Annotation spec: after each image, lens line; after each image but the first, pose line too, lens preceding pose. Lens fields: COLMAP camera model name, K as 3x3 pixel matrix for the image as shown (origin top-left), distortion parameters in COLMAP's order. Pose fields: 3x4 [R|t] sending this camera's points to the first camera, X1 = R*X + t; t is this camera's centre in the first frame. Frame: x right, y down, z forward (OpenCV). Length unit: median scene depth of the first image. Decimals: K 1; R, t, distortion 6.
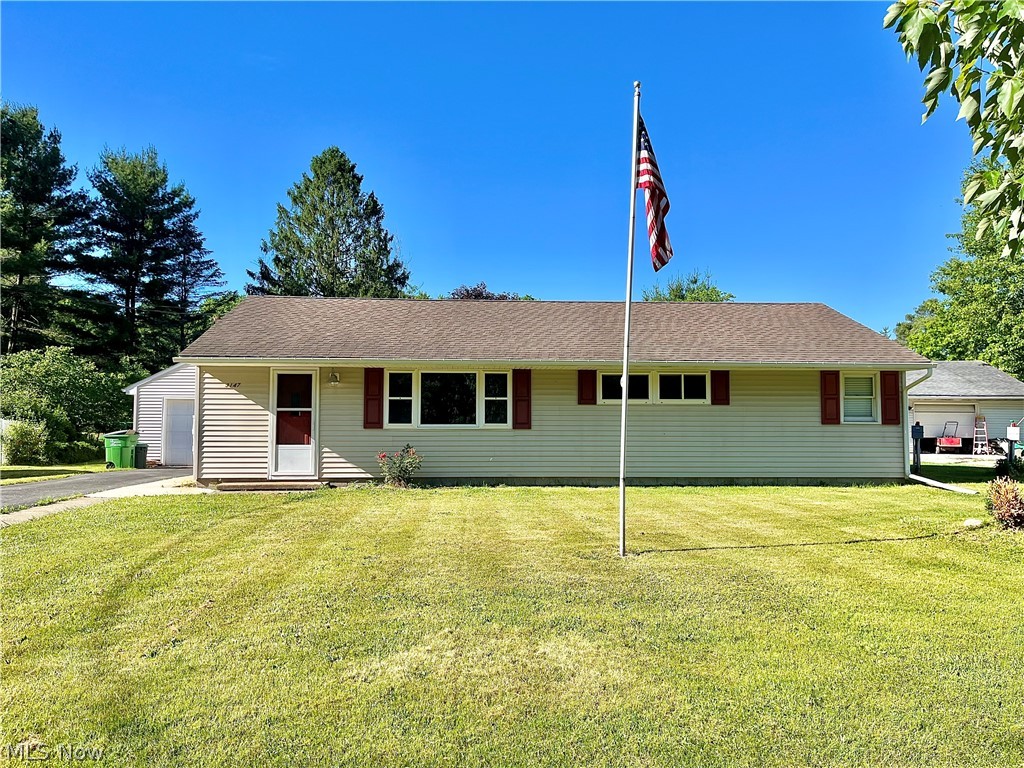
lens RADIAL K [[762.5, 0, 514.3], [0, 762.5, 386.4], [0, 0, 1]] dist [0.051943, -0.026577]
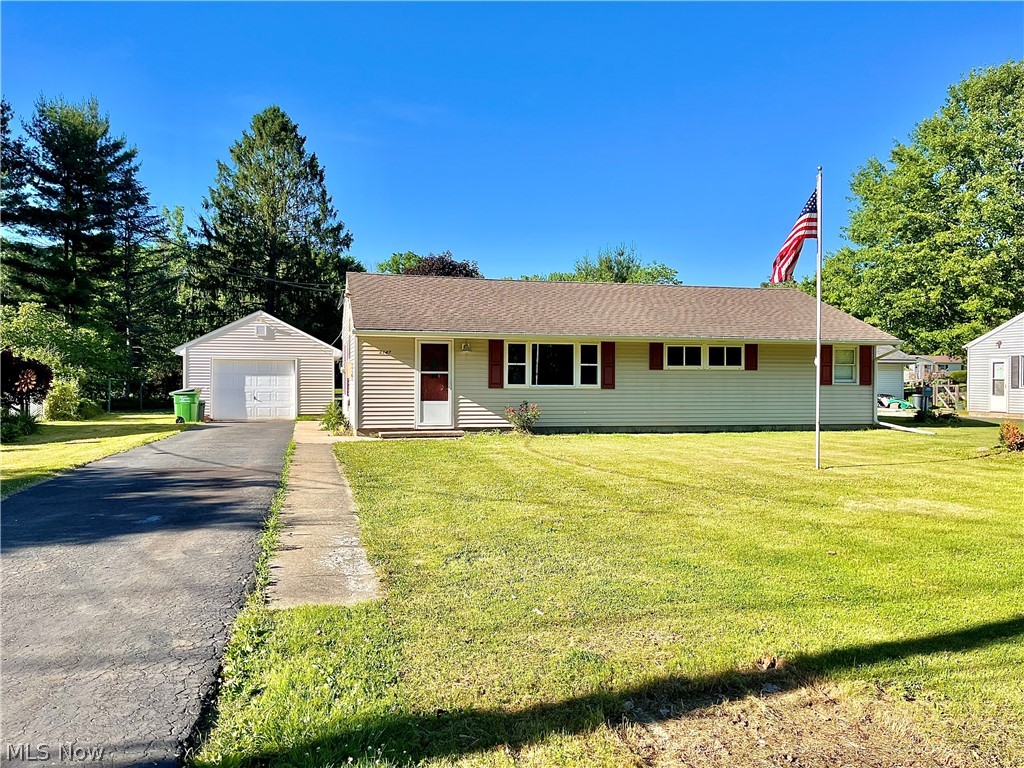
lens RADIAL K [[762.5, 0, 507.6], [0, 762.5, 383.8], [0, 0, 1]] dist [0.051943, -0.026577]
pose [[0.984658, 0.001881, 0.174486, -0.364360], [-0.011387, 0.998503, 0.053490, -0.017965], [-0.174124, -0.054656, 0.983206, -0.218390]]
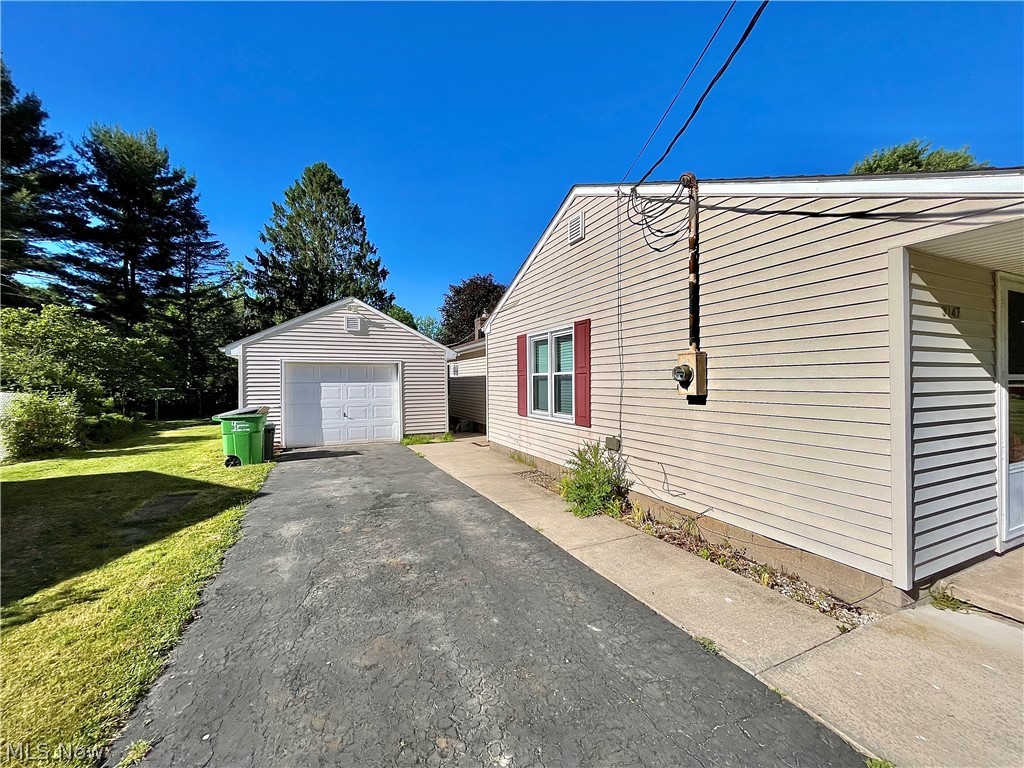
lens RADIAL K [[415.2, 0, 512.9], [0, 415.2, 380.6], [0, 0, 1]] dist [-0.002105, 0.000623]
pose [[0.939264, -0.008900, 0.343080, -0.596993], [-0.007022, 0.998956, 0.045138, 0.022258], [-0.343123, -0.044806, 0.938221, 0.835495]]
